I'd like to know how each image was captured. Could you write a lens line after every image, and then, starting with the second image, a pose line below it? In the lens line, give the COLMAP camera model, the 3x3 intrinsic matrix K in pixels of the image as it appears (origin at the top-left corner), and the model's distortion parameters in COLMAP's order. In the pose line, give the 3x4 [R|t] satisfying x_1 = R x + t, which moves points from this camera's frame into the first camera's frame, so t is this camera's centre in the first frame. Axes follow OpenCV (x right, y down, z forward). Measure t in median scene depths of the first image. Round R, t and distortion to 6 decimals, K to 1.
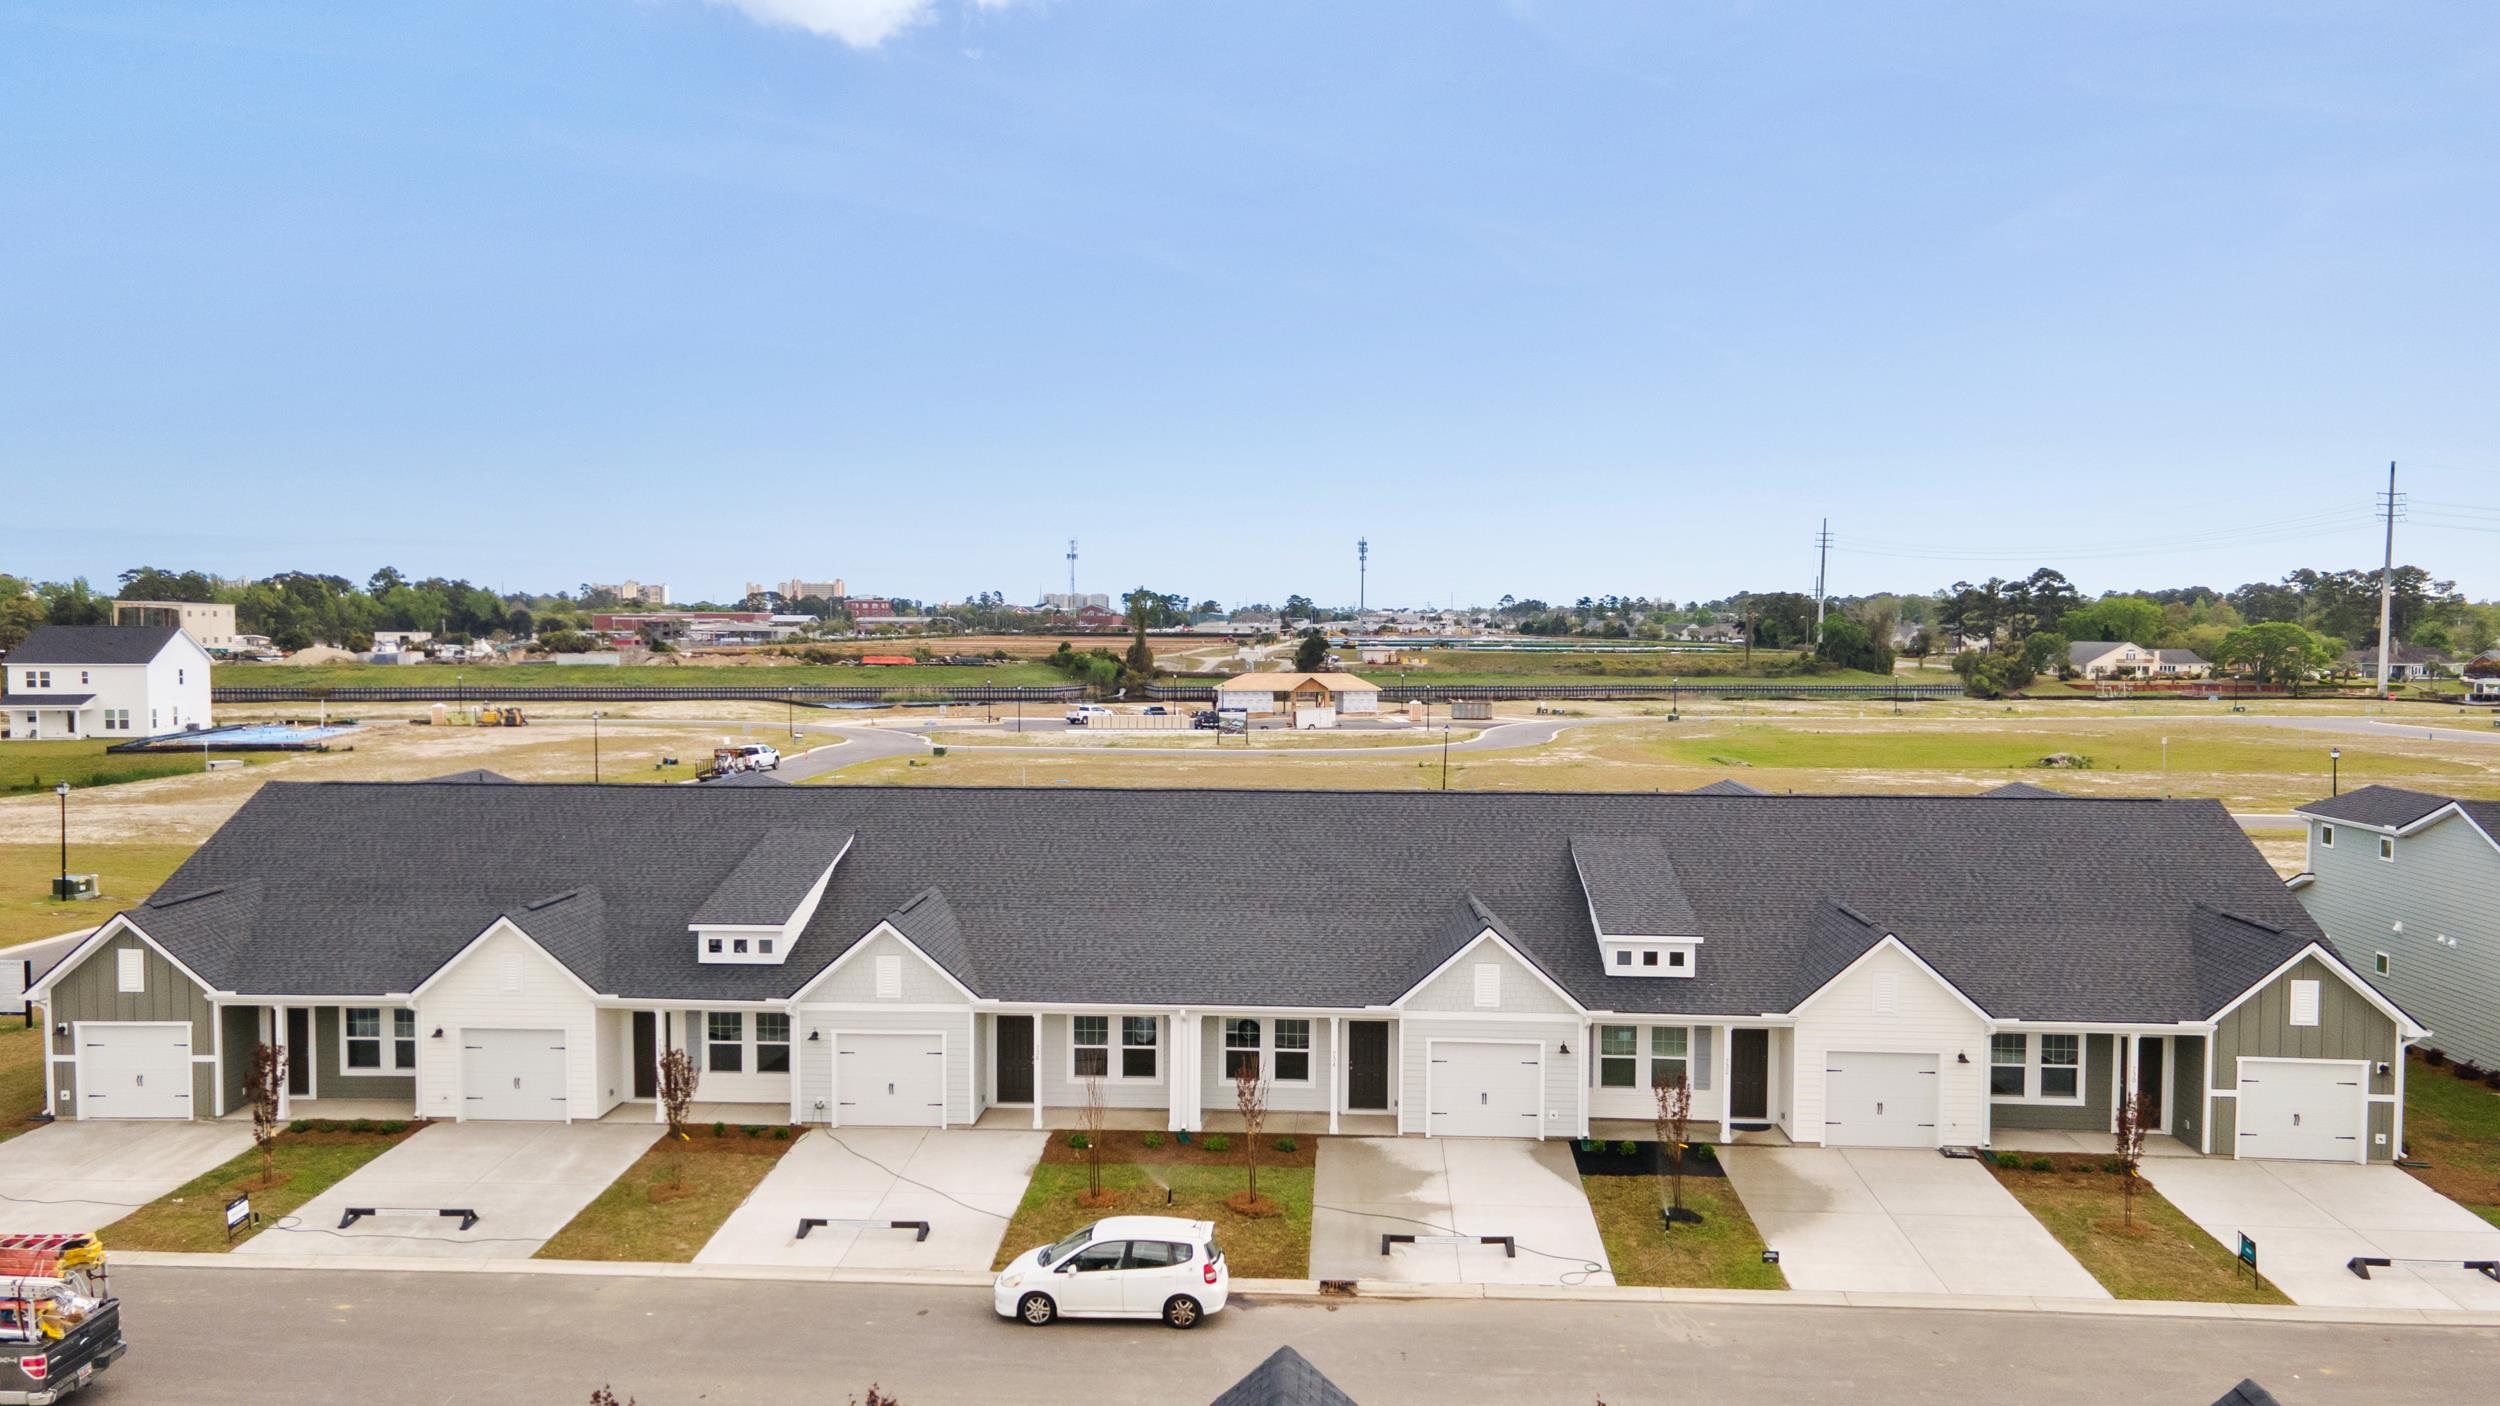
lens RADIAL K [[1816.0, 0, 1264.6], [0, 1816.0, 699.4], [0, 0, 1]] dist [0.032906, 0.027829]
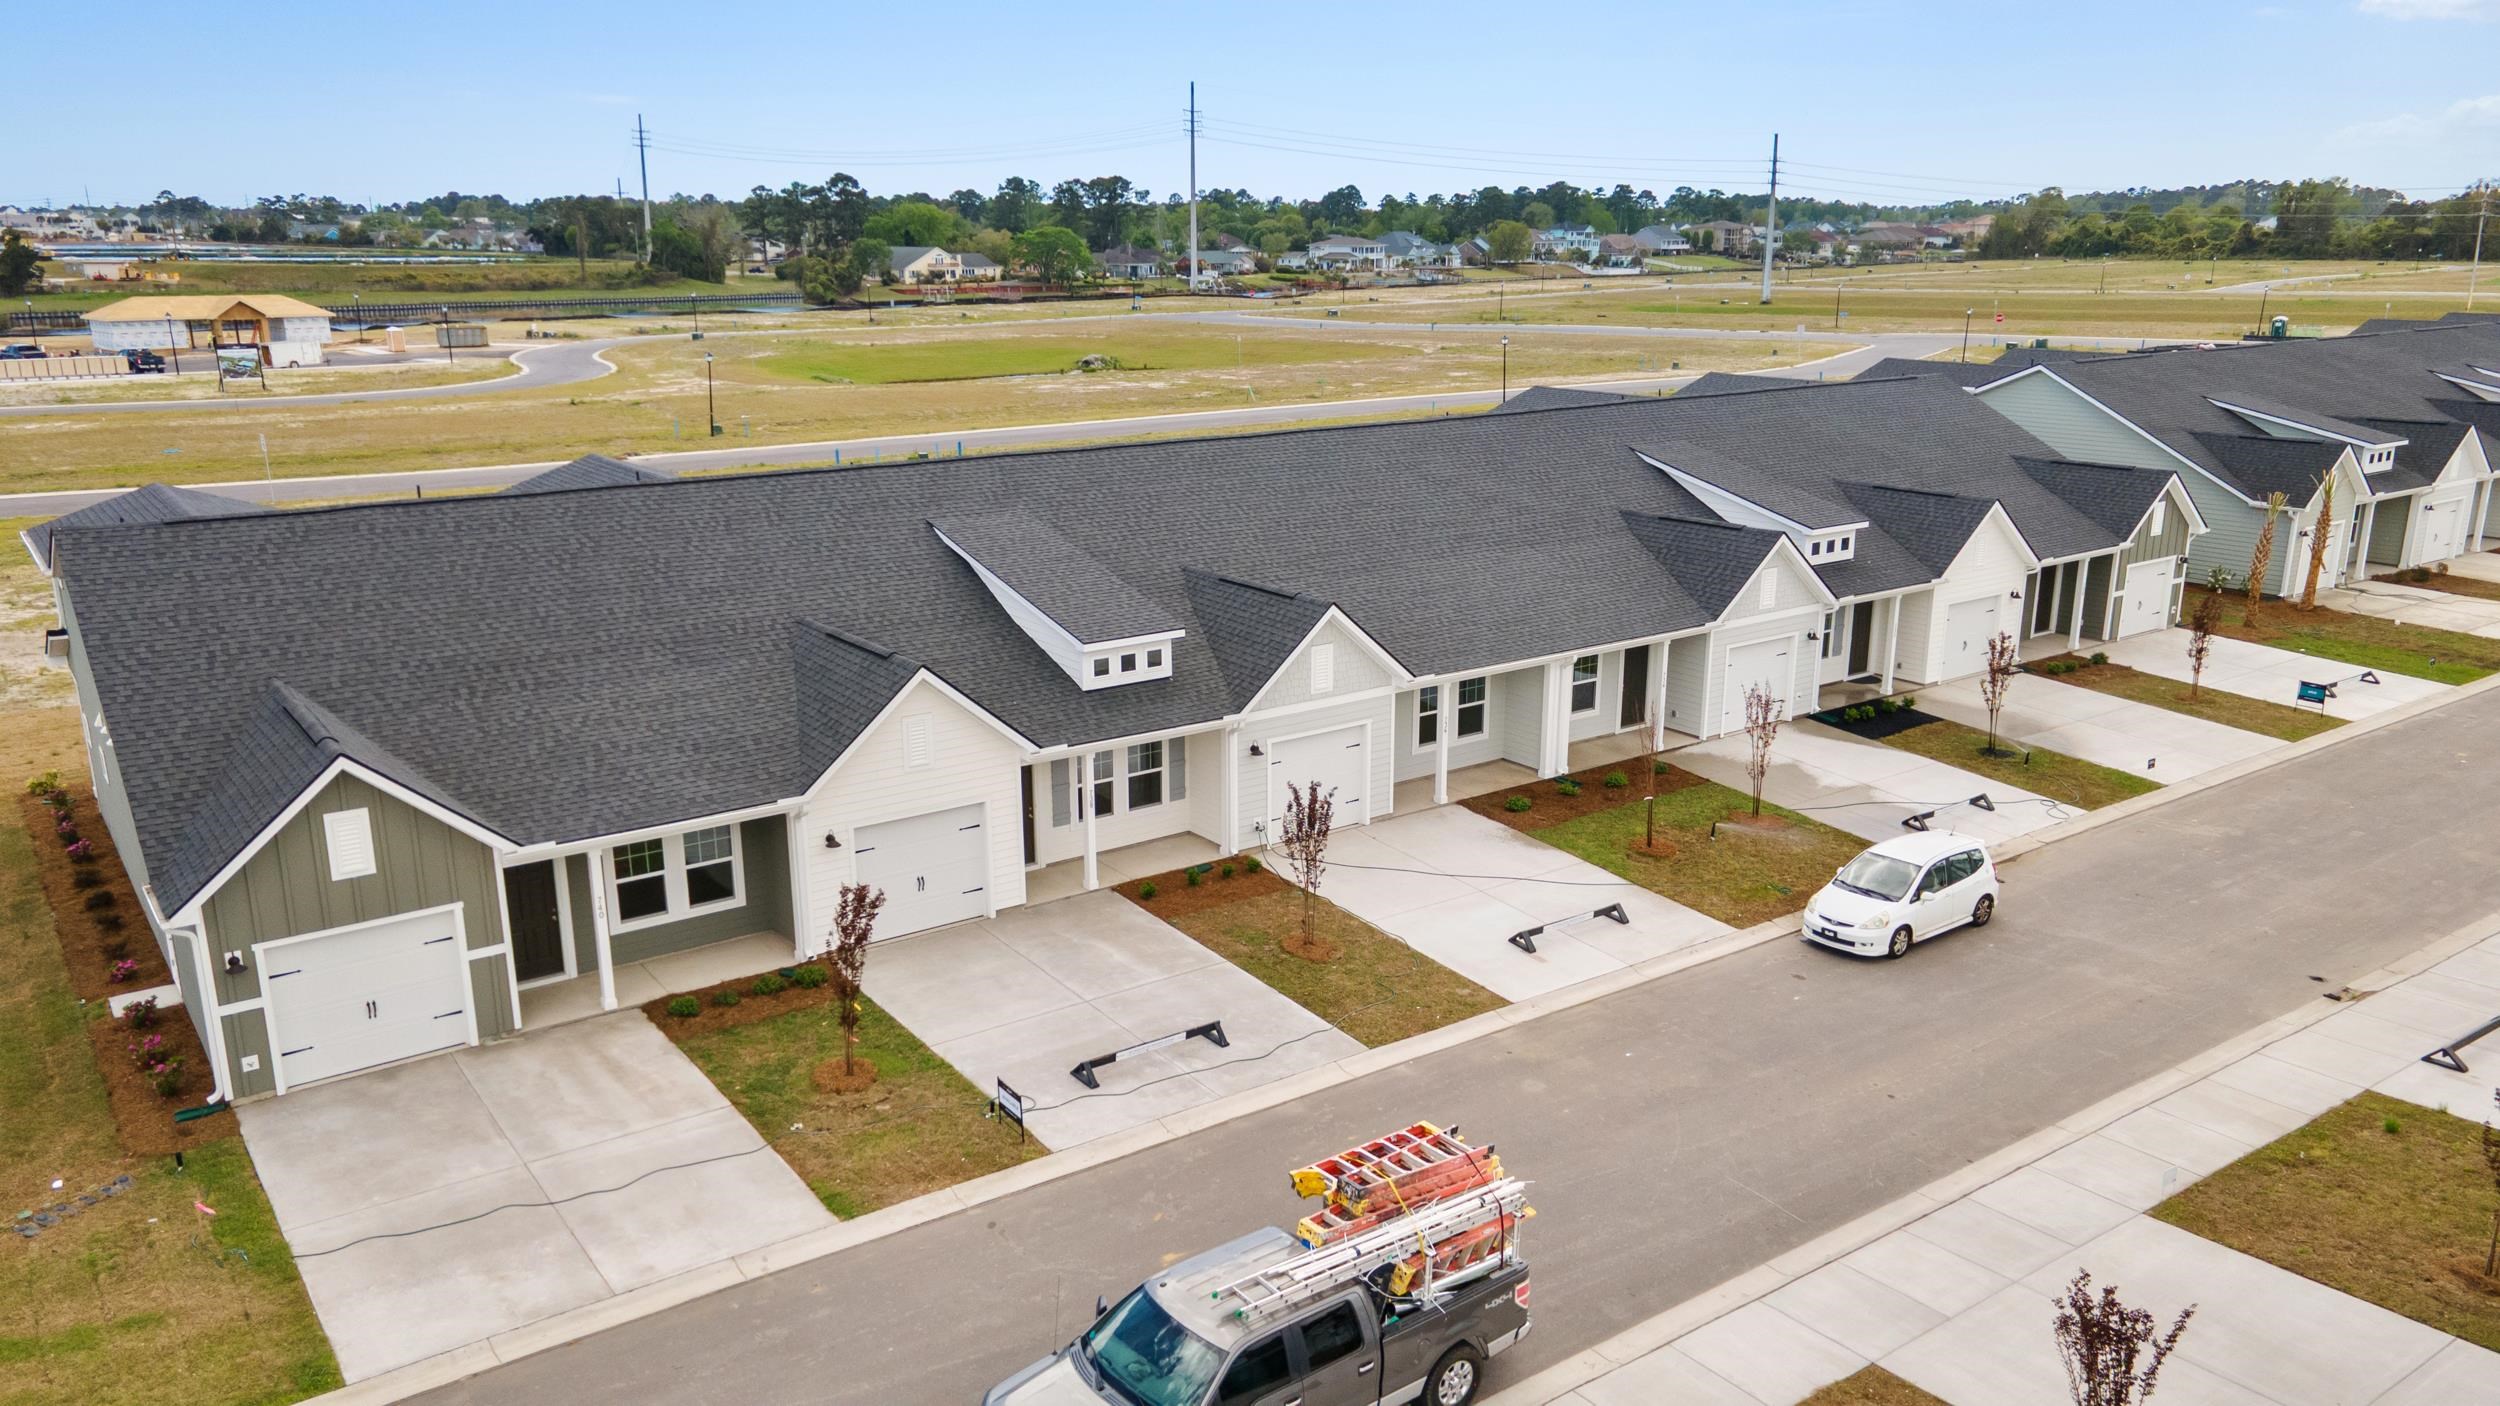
lens RADIAL K [[1816.0, 0, 1255.7], [0, 1816.0, 716.8], [0, 0, 1]] dist [0.032906, 0.027829]
pose [[0.774424, -0.170683, 0.609208, -0.189559], [0.034050, 0.972770, 0.229259, -0.005925], [-0.631750, -0.156800, 0.759148, 0.090796]]
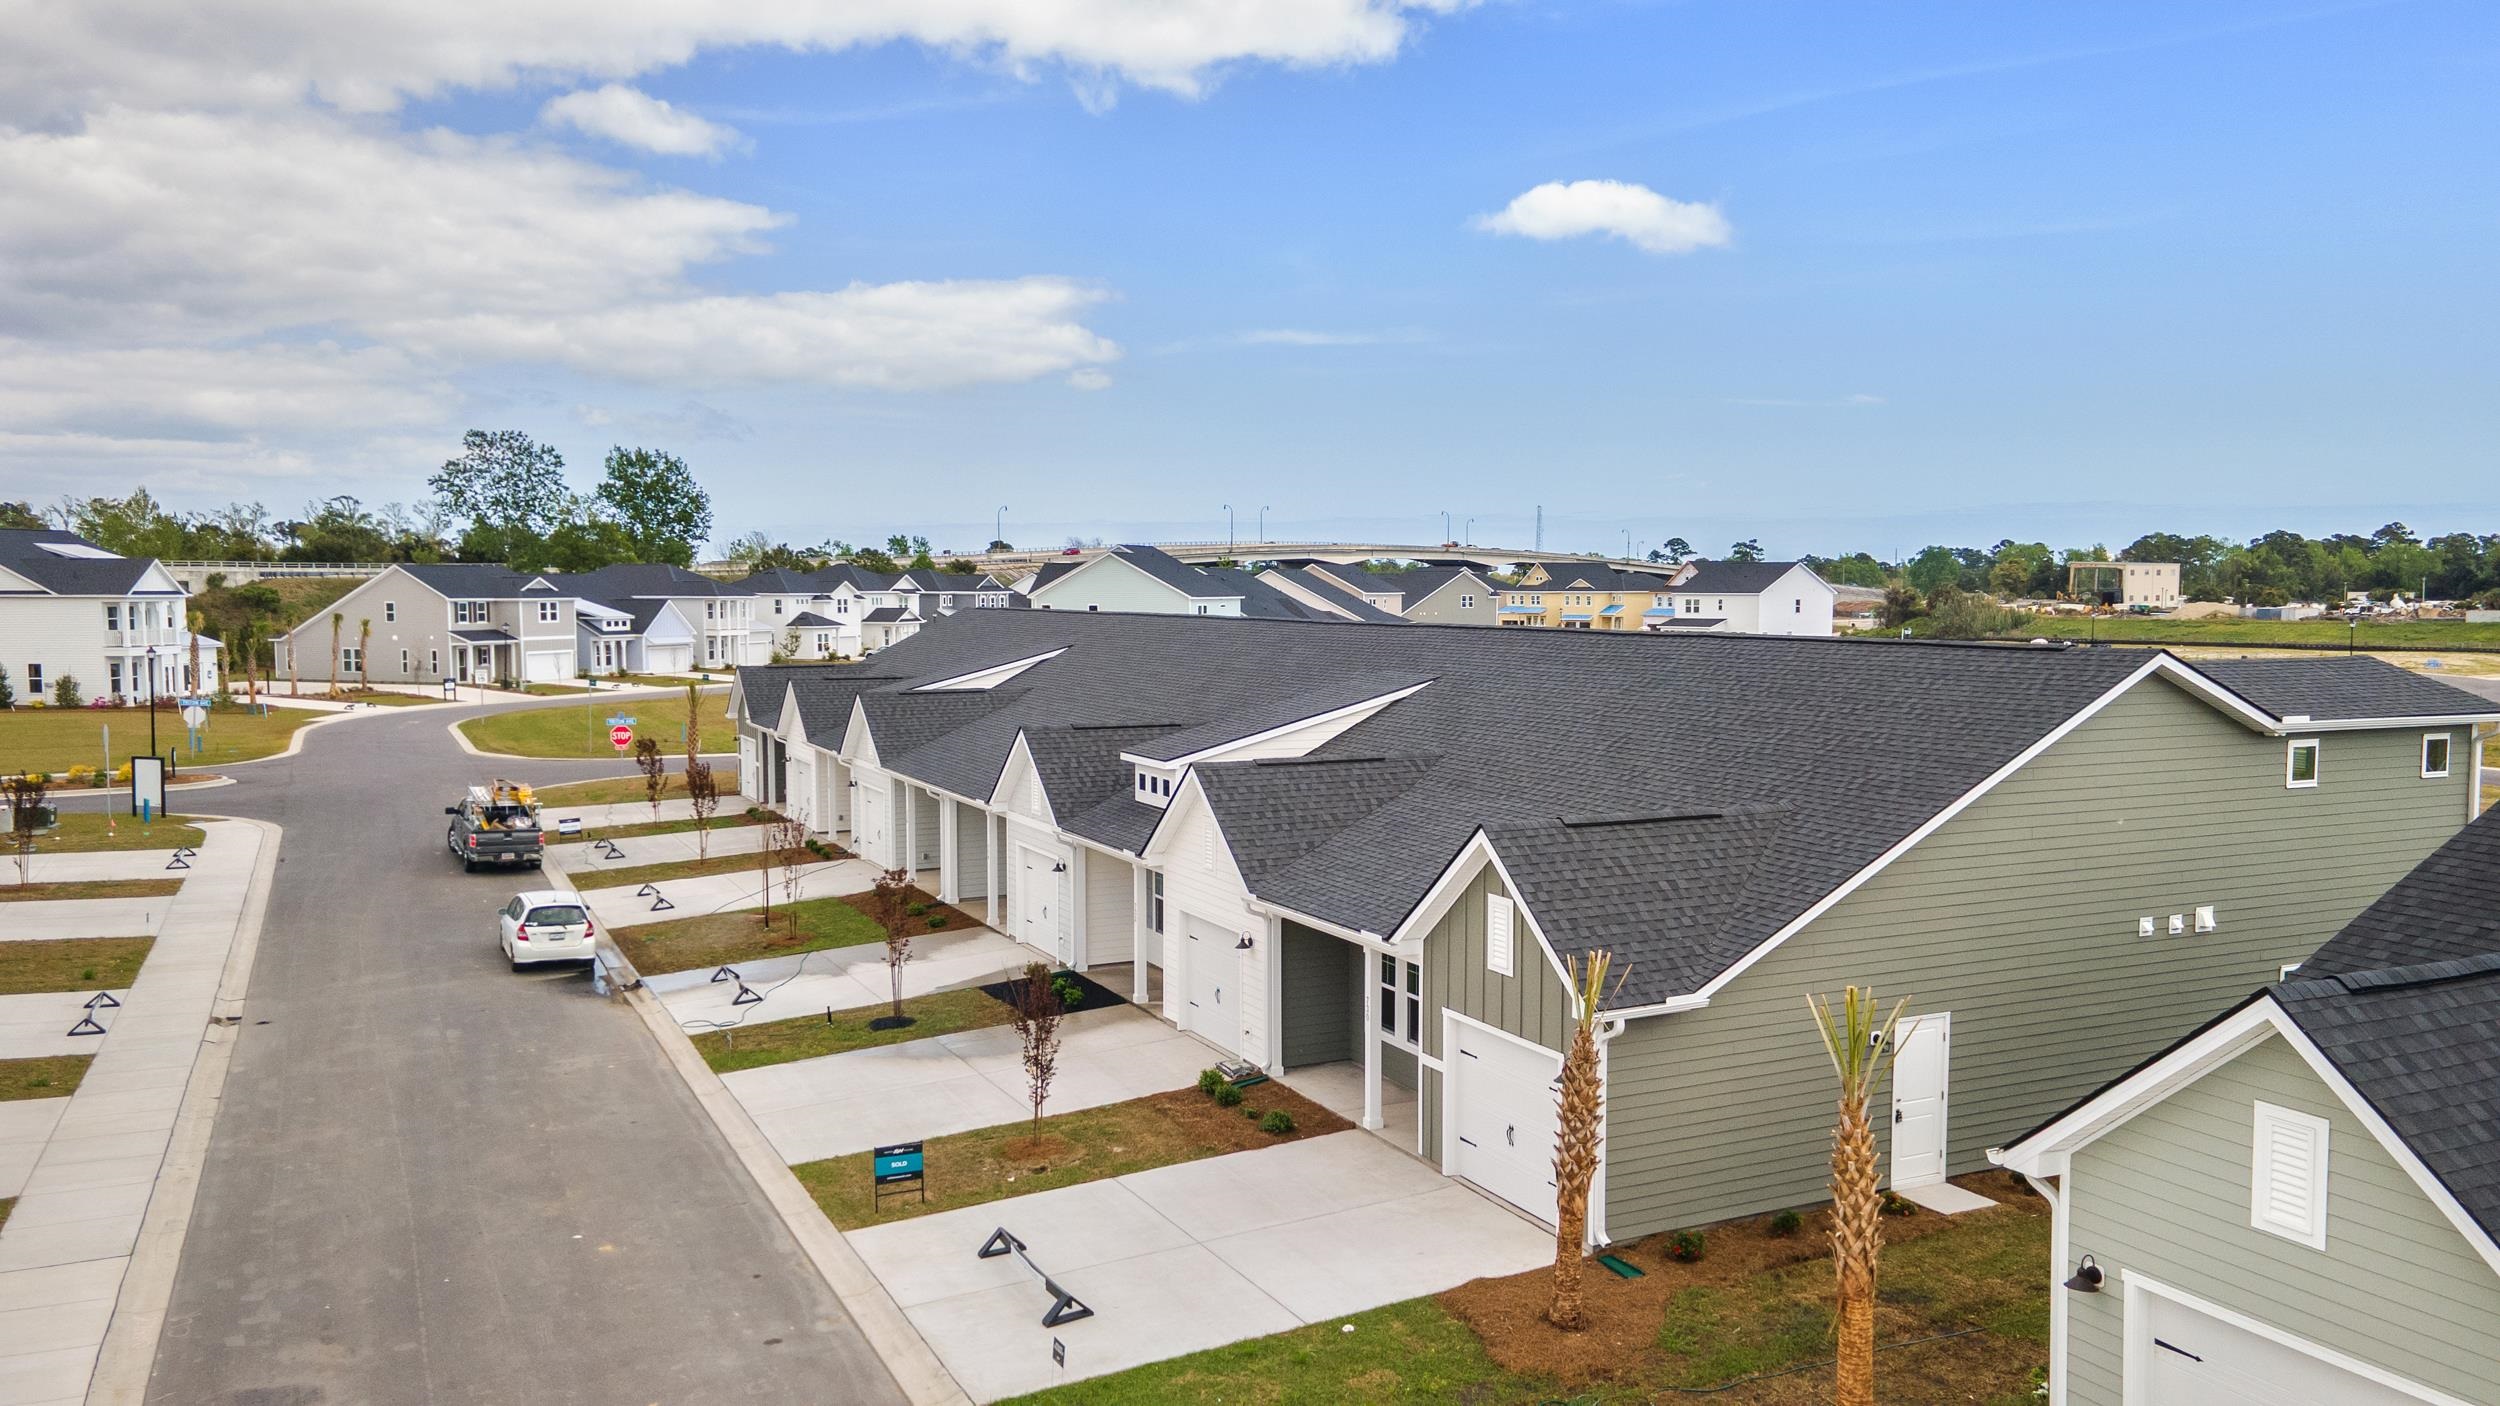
lens RADIAL K [[1816.0, 0, 1247.5], [0, 1816.0, 706.0], [0, 0, 1]] dist [0.032906, 0.027829]
pose [[0.485076, 0.055679, -0.872697, 0.248430], [-0.039613, 0.998346, 0.041677, 0.016538], [0.873574, 0.014354, 0.486479, 0.156302]]
